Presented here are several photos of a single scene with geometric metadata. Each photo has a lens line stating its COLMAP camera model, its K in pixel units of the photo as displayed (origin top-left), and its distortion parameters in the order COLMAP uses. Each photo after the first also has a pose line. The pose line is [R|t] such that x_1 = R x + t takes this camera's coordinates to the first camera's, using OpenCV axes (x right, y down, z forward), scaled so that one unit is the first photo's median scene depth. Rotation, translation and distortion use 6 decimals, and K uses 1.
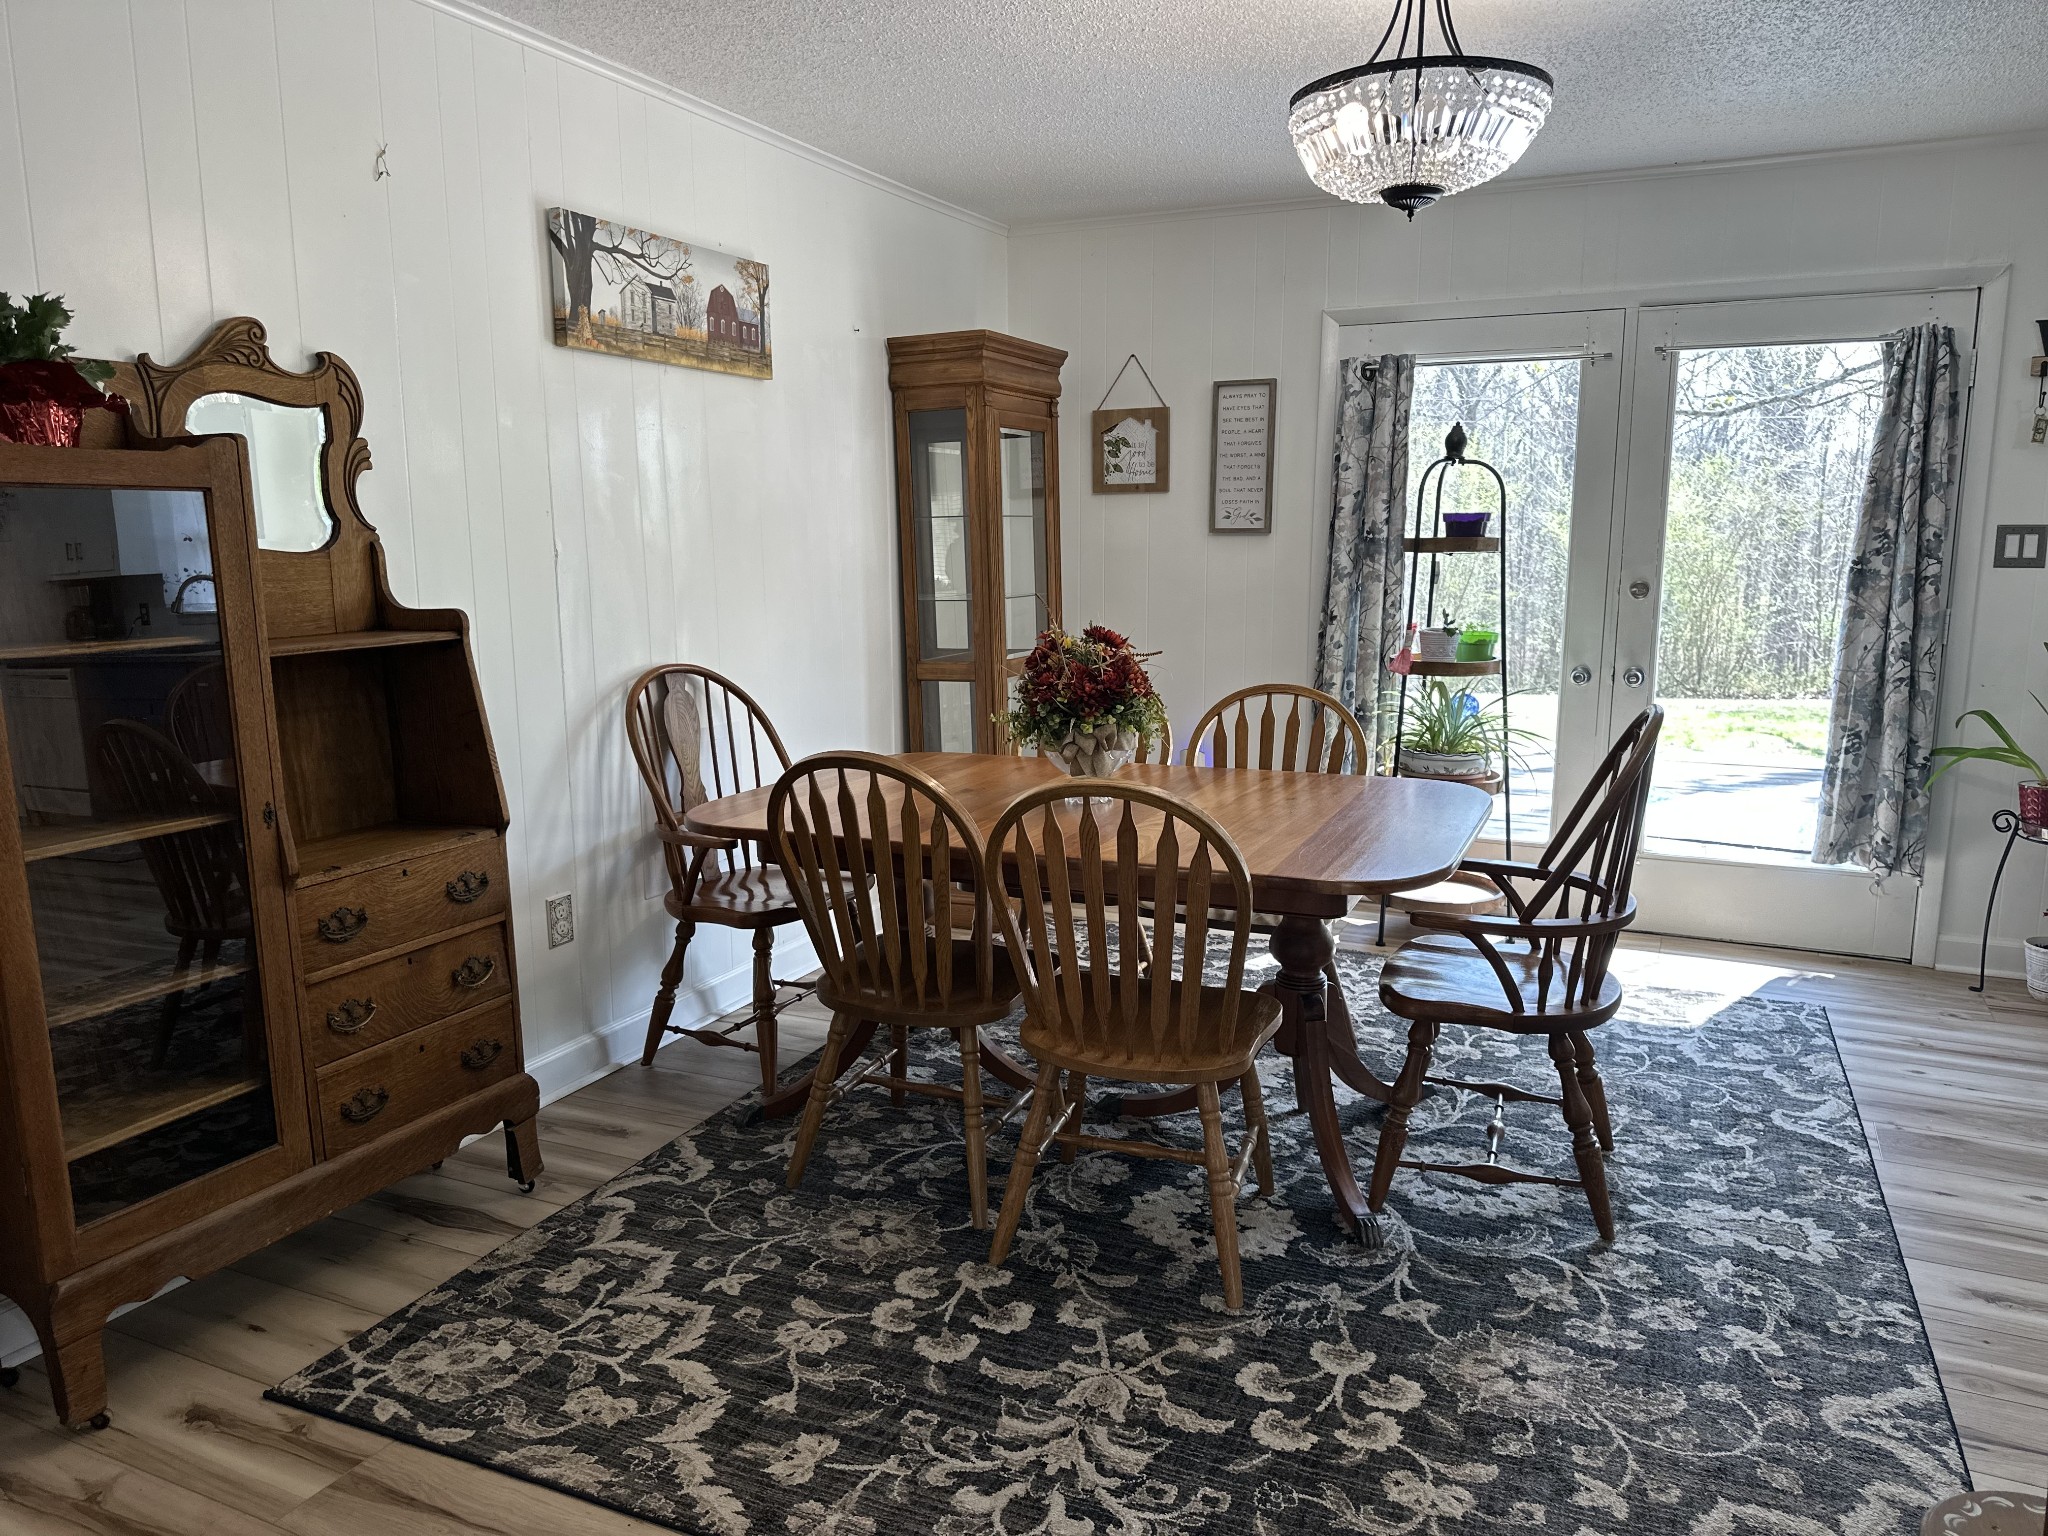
lens RADIAL K [[1441.4, 0, 1028.9], [0, 1441.4, 774.5], [0, 0, 1]] dist [0.003316, -0.010652]
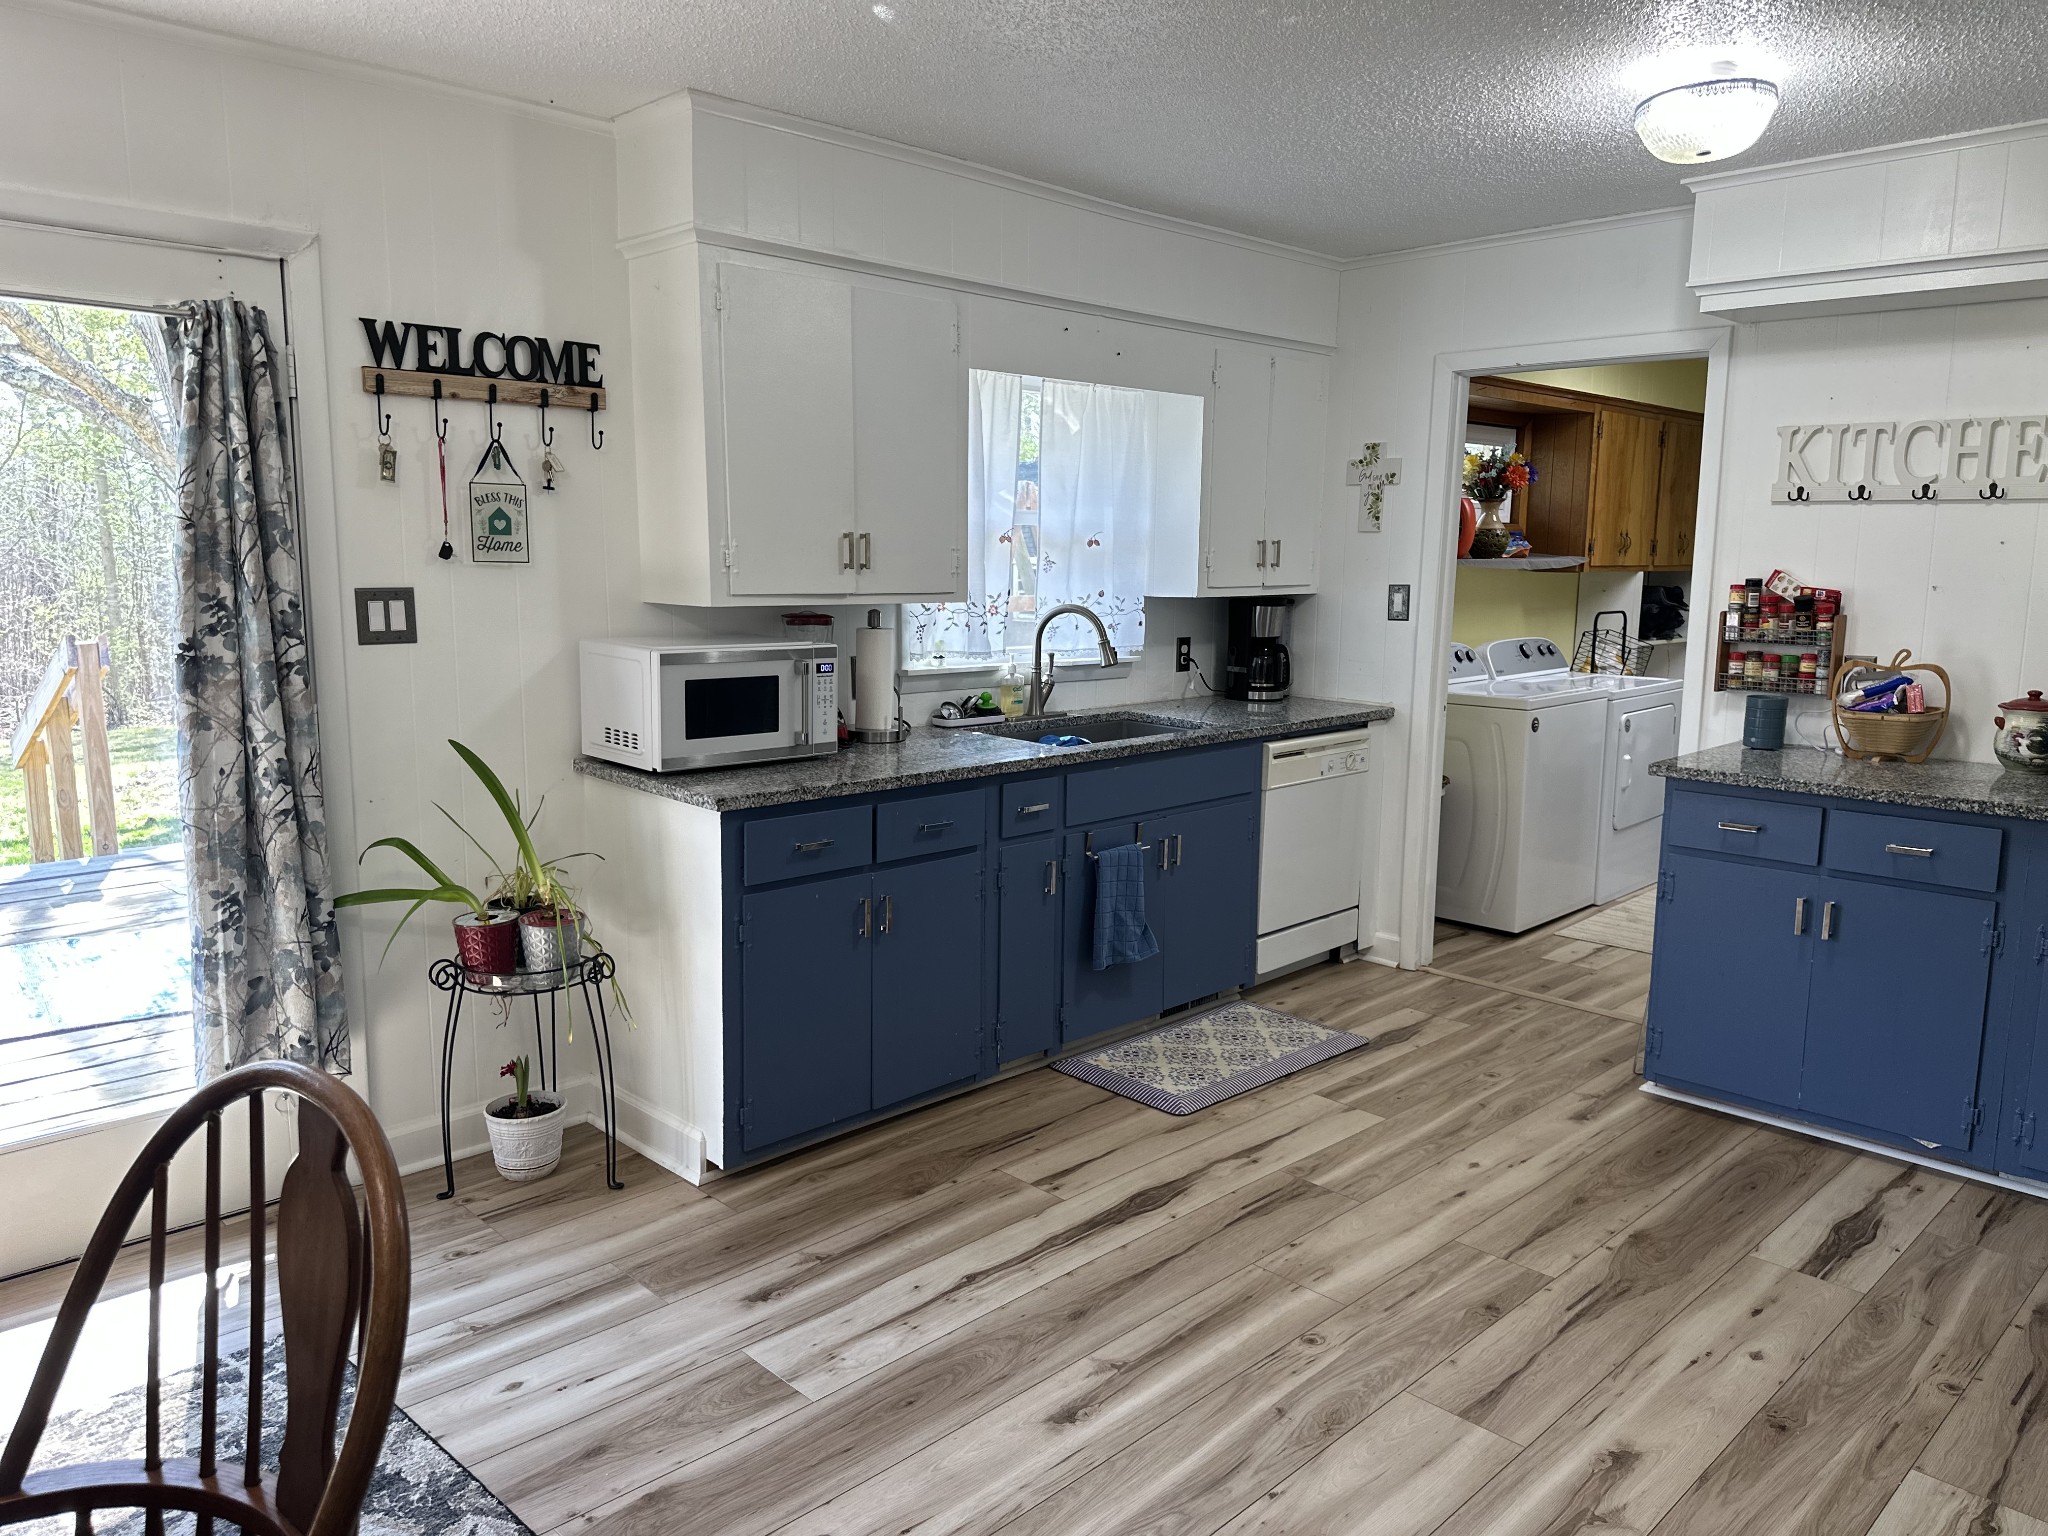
lens RADIAL K [[1441.4, 0, 1025.8], [0, 1441.4, 780.3], [0, 0, 1]] dist [0.003316, -0.010652]
pose [[0.345078, -0.137983, 0.928376, 0.084957], [0.150319, 0.984491, 0.090450, -0.089973], [-0.926459, 0.108340, 0.360468, 0.415756]]
